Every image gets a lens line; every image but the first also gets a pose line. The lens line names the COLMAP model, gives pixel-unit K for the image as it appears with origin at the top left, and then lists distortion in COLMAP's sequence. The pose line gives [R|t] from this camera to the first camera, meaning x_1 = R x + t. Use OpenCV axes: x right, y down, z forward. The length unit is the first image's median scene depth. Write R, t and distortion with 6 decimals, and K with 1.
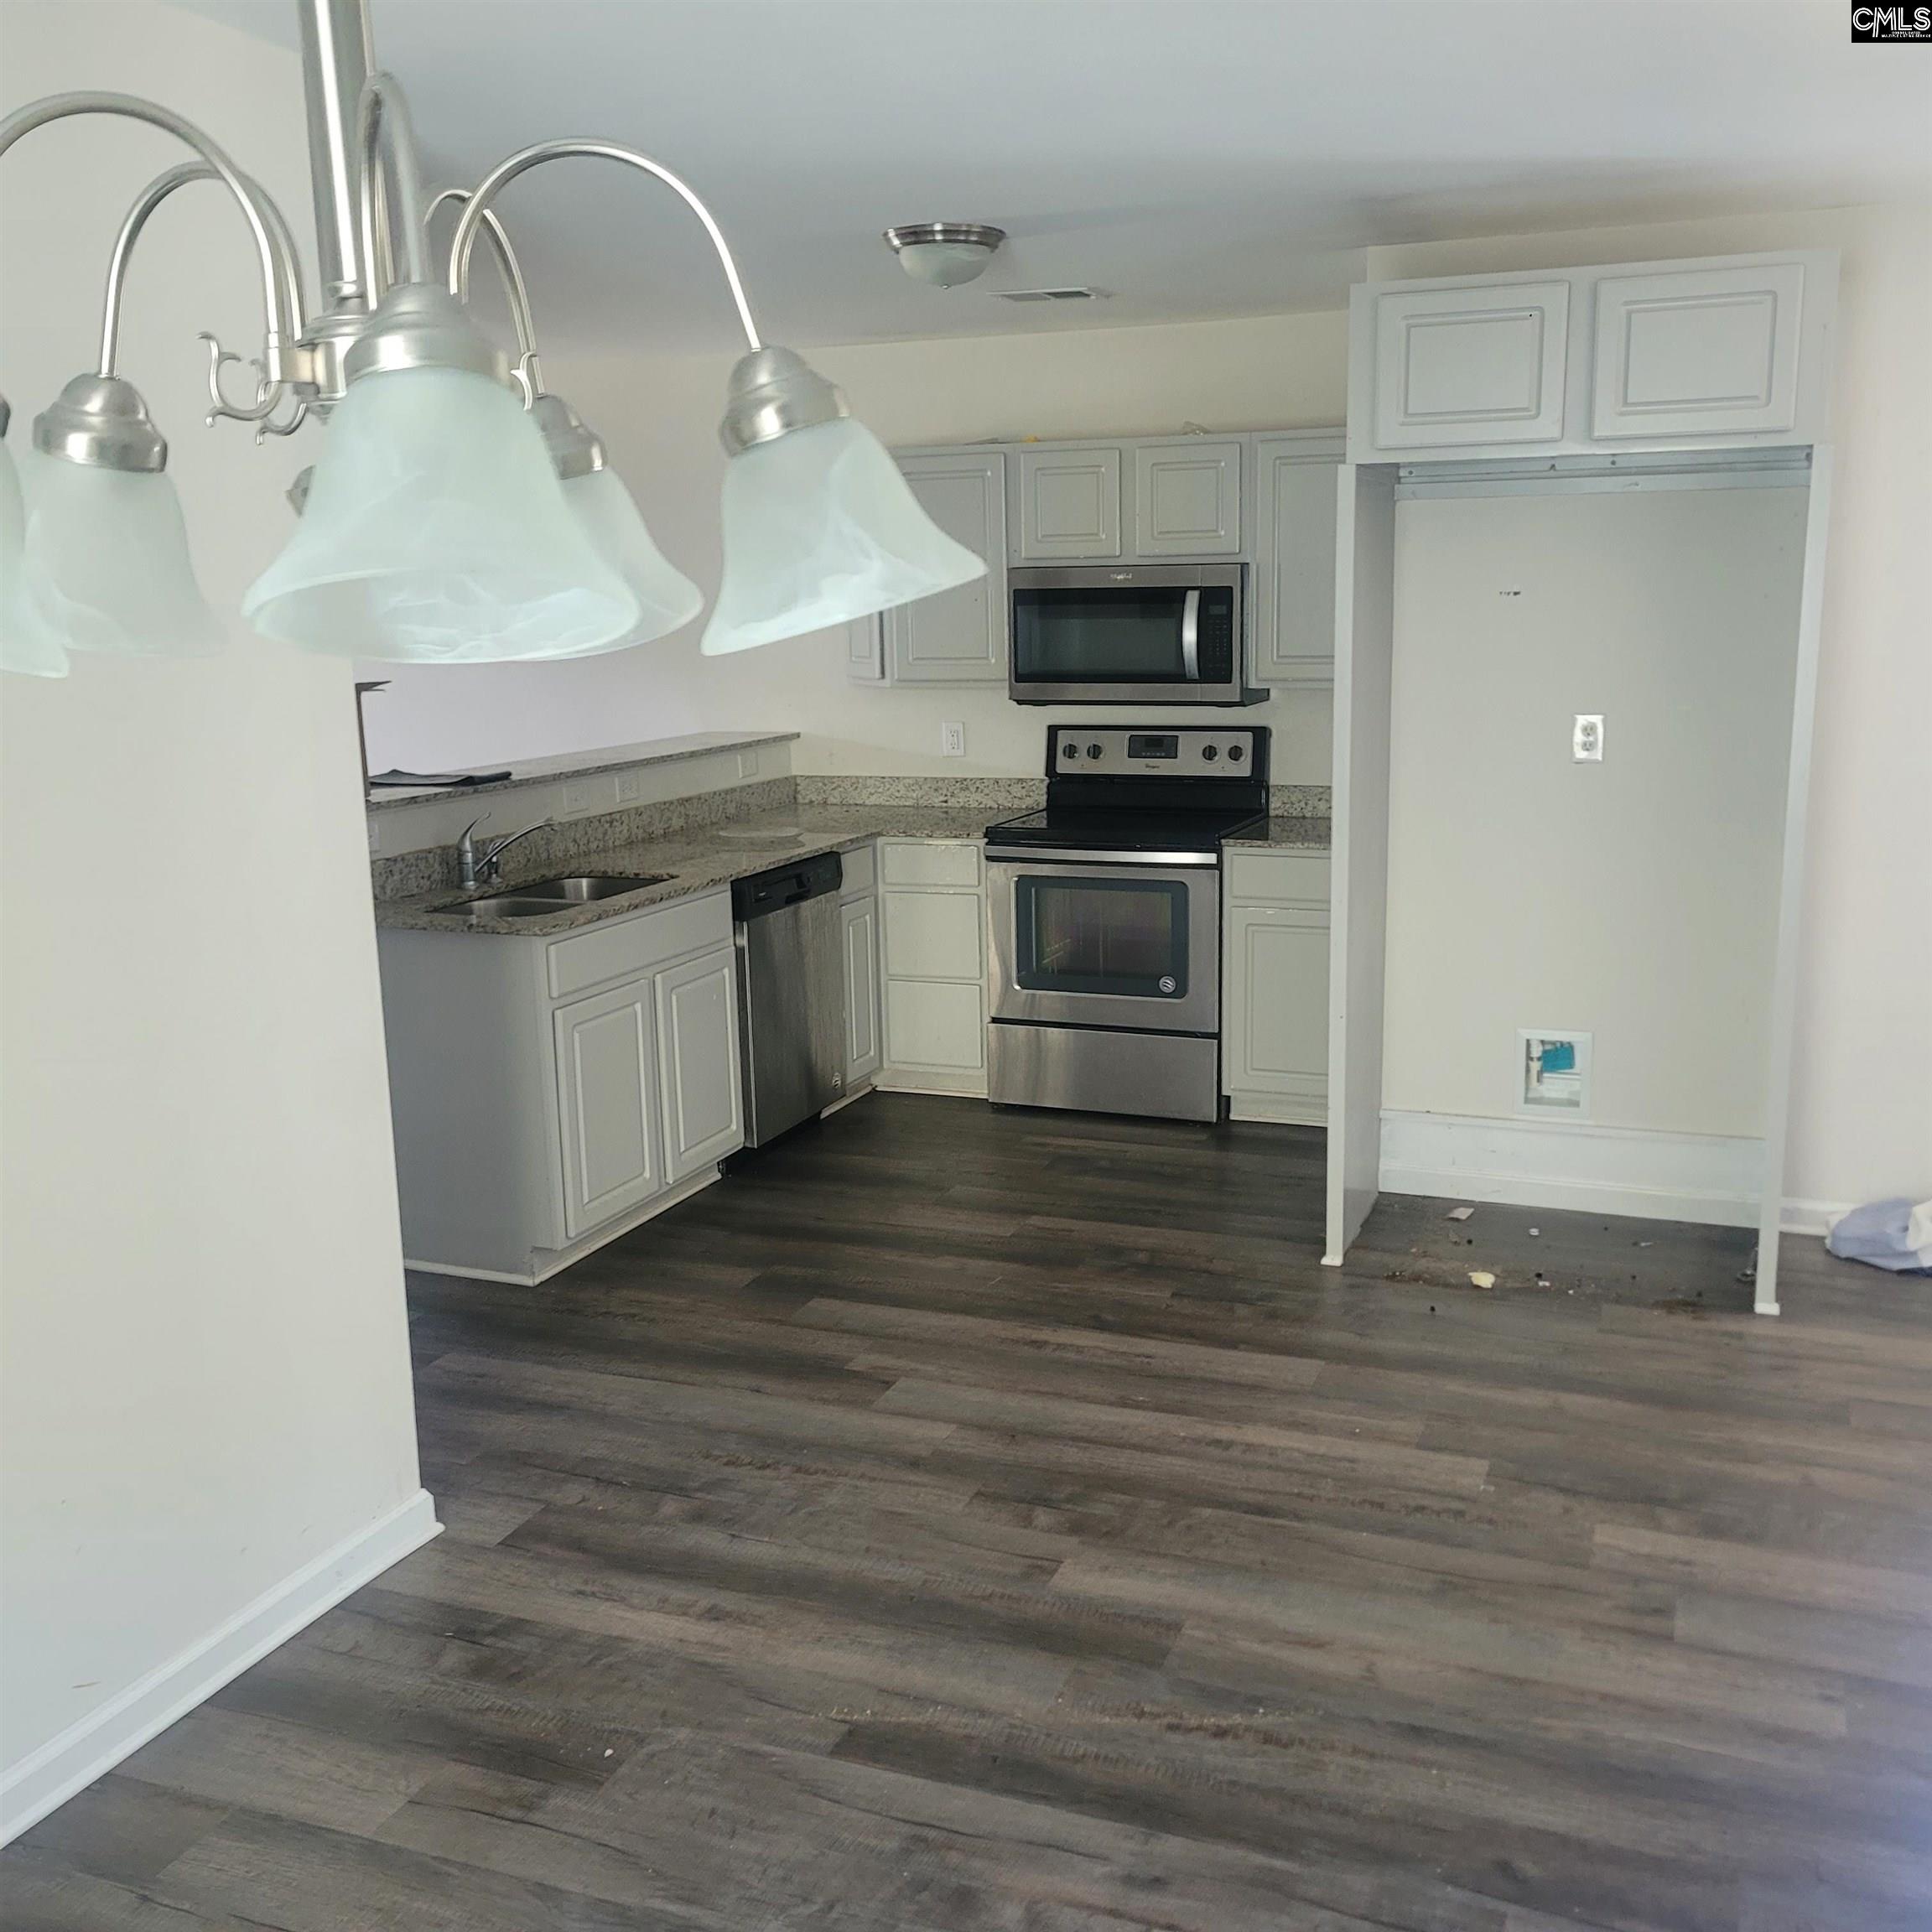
lens RADIAL K [[1971.2, 0, 967.2], [0, 1971.2, 1064.3], [0, 0, 1]] dist [0.081107, -0.013706]
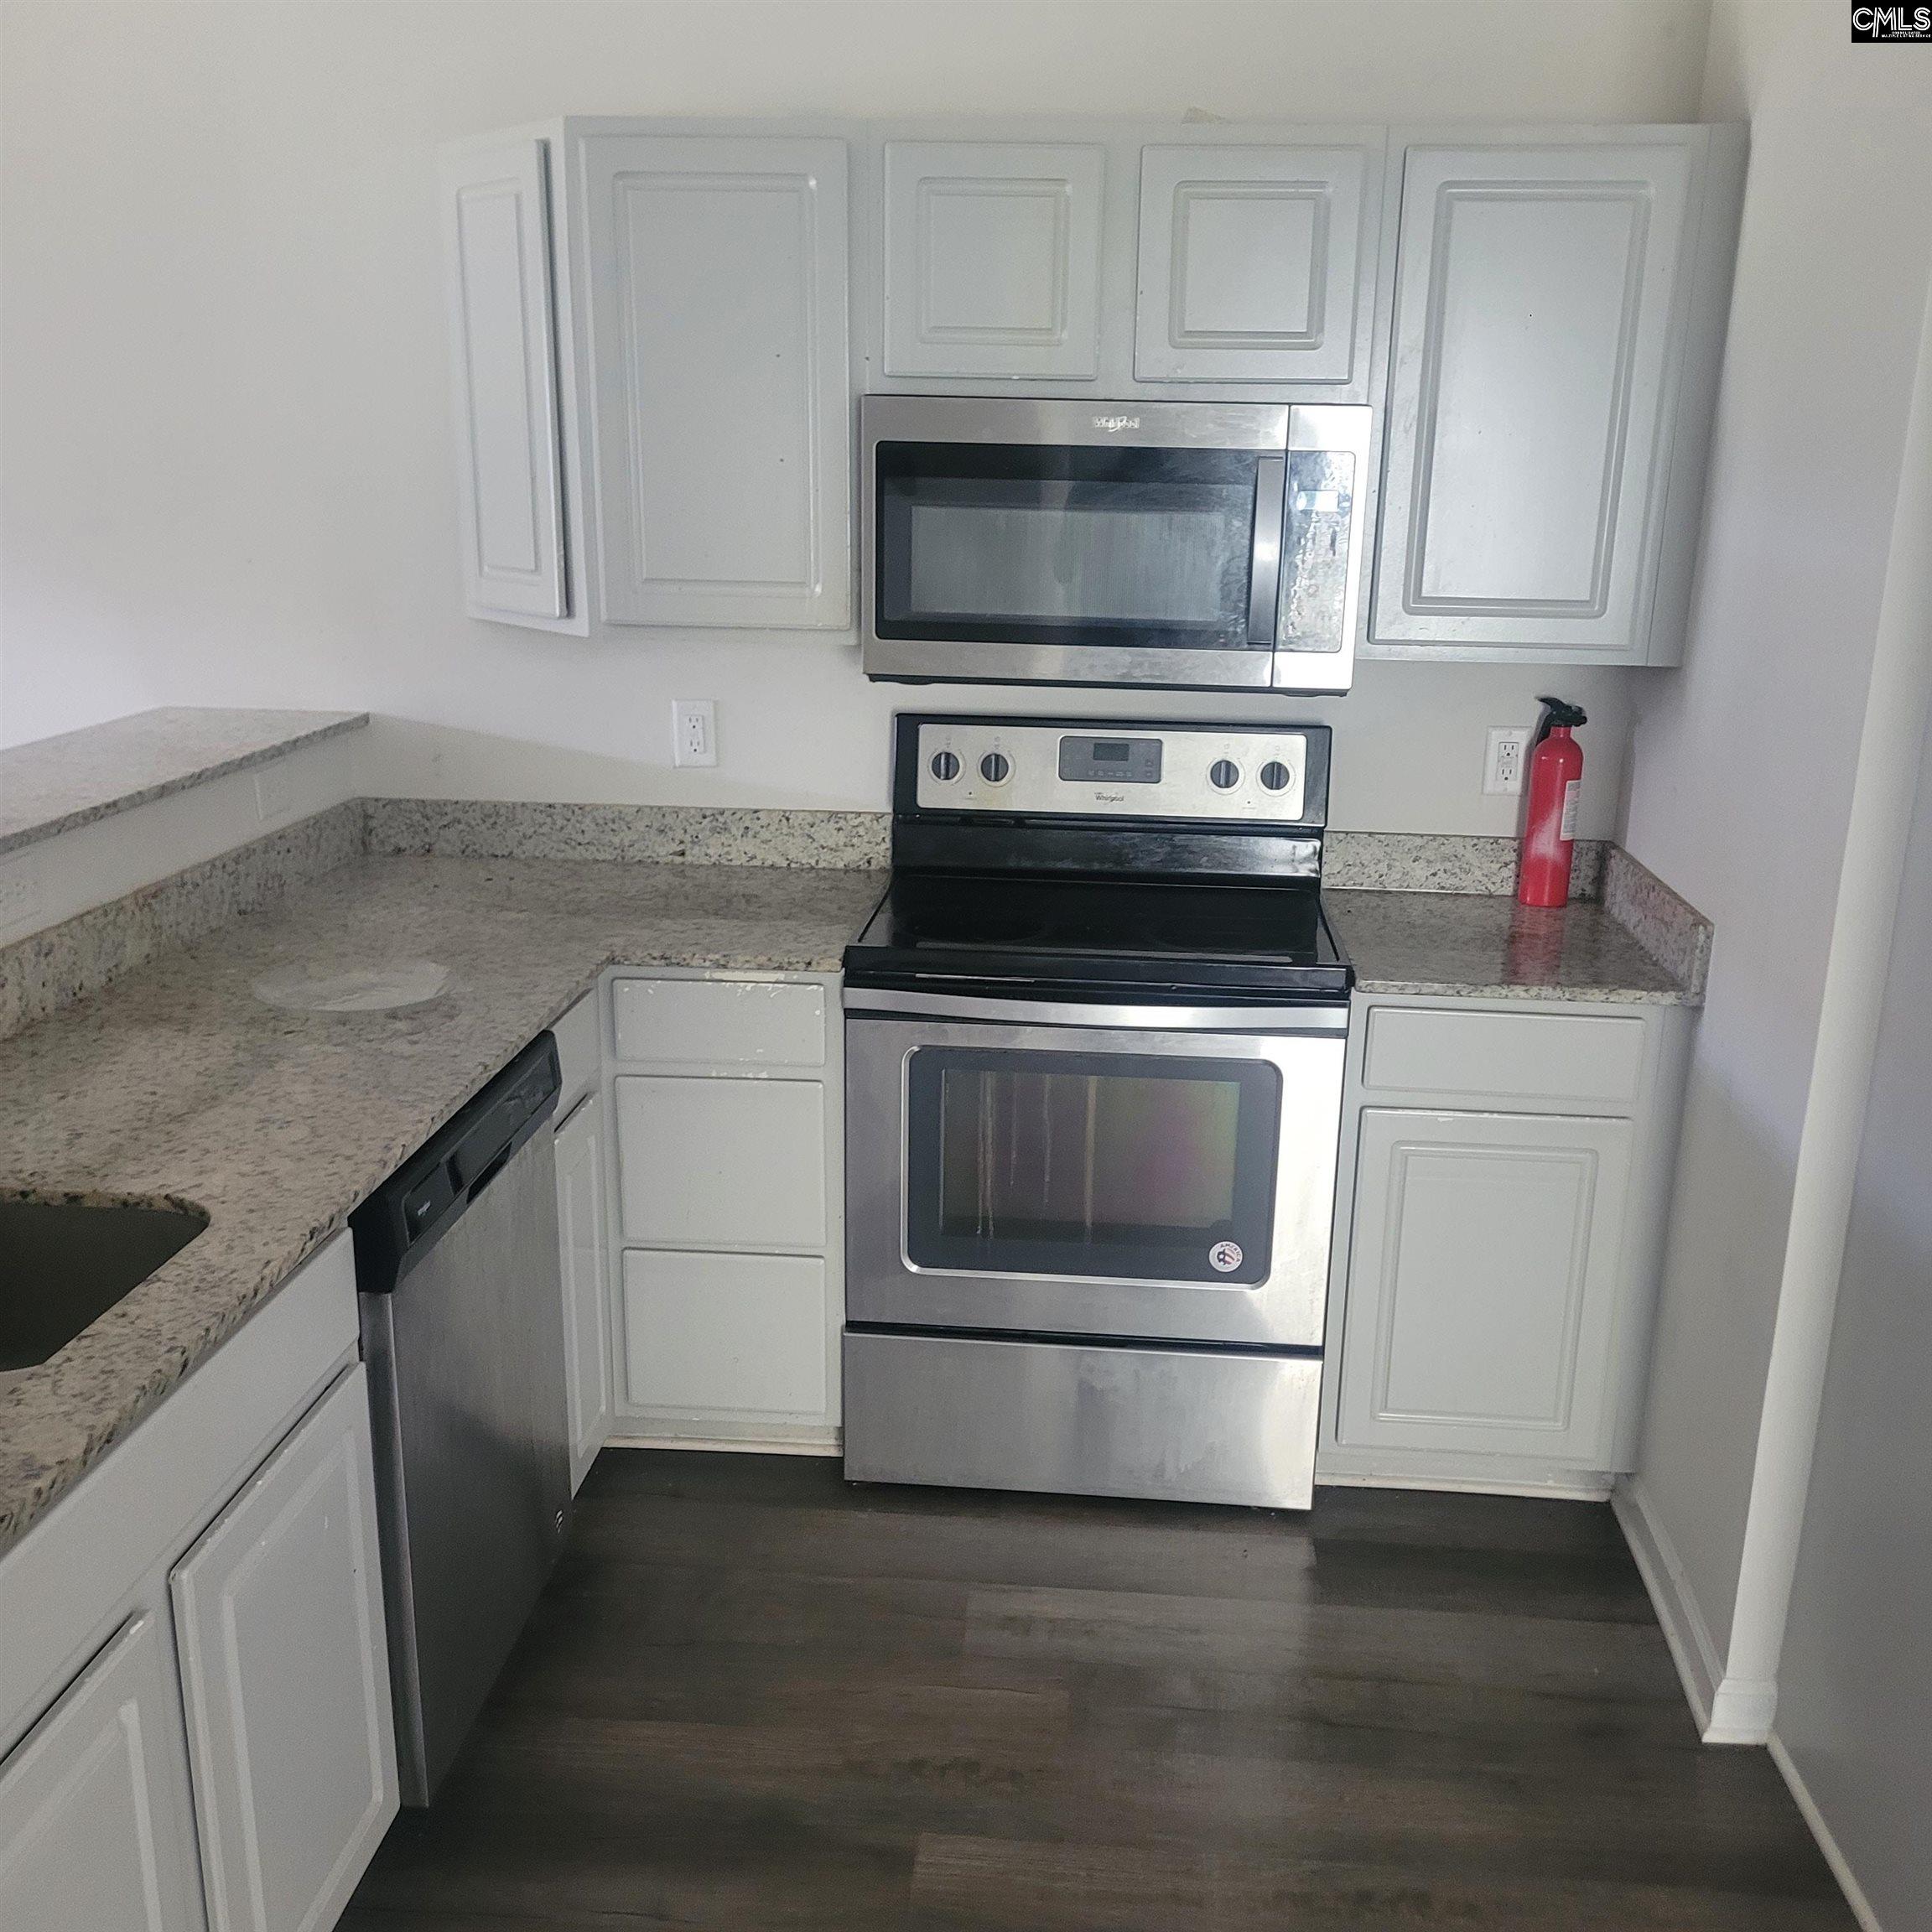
lens RADIAL K [[1971.2, 0, 967.2], [0, 1971.2, 1064.3], [0, 0, 1]] dist [0.081107, -0.013706]
pose [[0.955623, -0.051987, 0.289969, -0.097262], [0.032748, 0.996952, 0.070815, -0.118217], [-0.292767, -0.058176, 0.954413, 0.506241]]
